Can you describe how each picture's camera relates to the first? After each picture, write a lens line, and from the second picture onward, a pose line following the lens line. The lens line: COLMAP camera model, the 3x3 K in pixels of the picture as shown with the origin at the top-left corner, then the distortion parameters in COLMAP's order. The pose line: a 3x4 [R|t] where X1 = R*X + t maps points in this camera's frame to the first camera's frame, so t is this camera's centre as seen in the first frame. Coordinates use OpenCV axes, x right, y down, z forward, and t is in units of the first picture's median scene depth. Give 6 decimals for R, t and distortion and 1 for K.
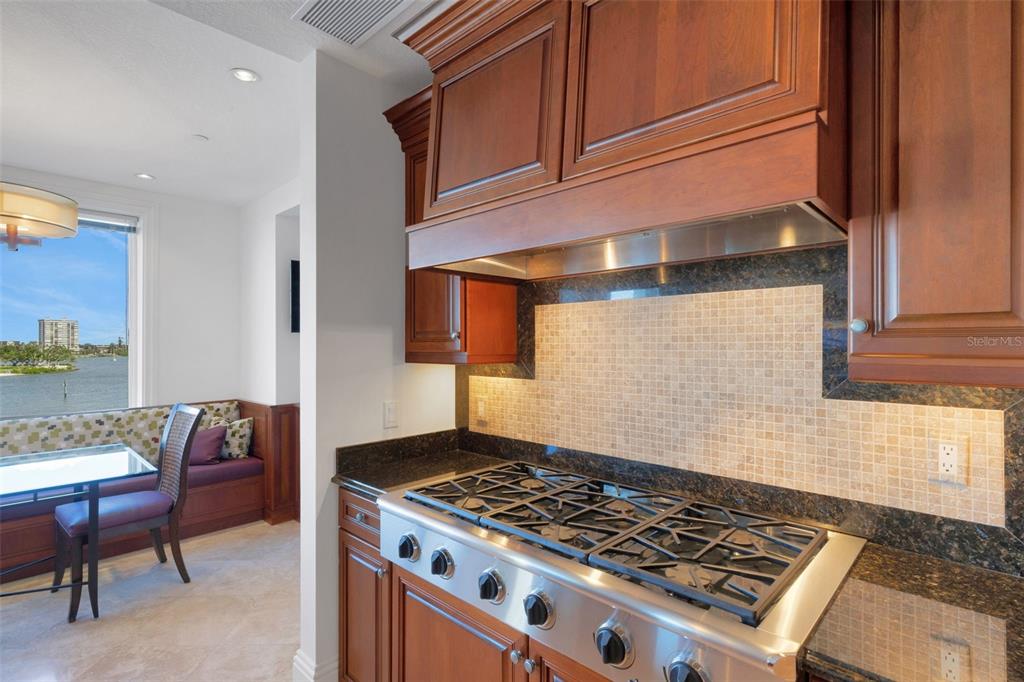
lens RADIAL K [[475.6, 0, 505.6], [0, 475.6, 343.8], [0, 0, 1]] dist [0.003774, 0.000258]
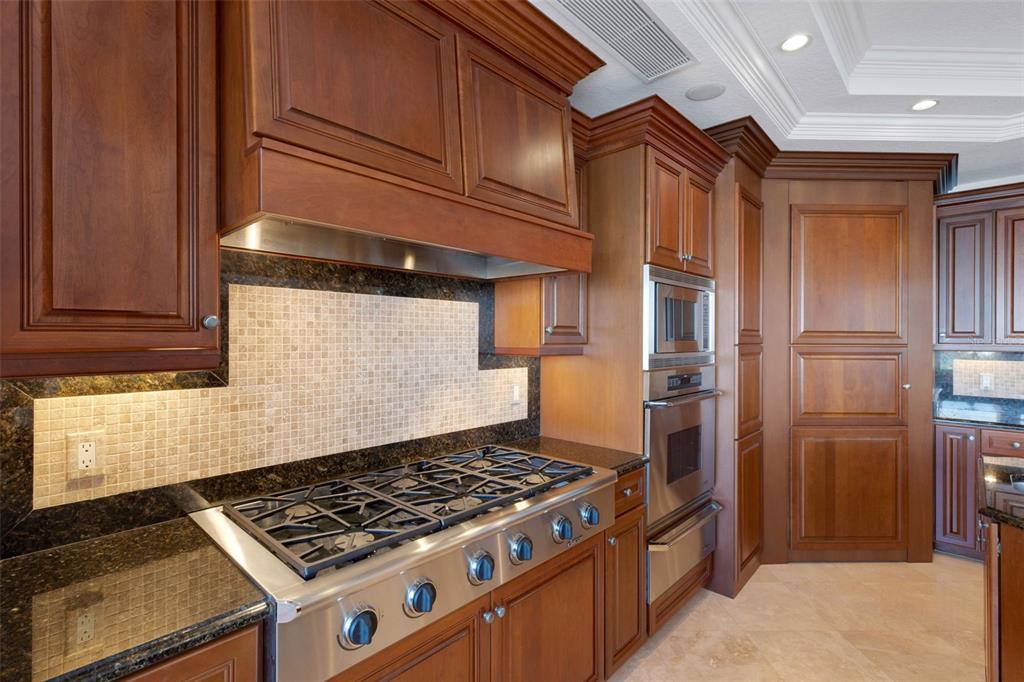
lens RADIAL K [[475.6, 0, 503.6], [0, 475.6, 341.1], [0, 0, 1]] dist [0.003774, 0.000258]
pose [[0.011979, 0.004013, 0.999920, -0.796209], [0.004510, 0.999982, -0.004068, 0.014320], [-0.999918, 0.004559, 0.011961, 0.696484]]
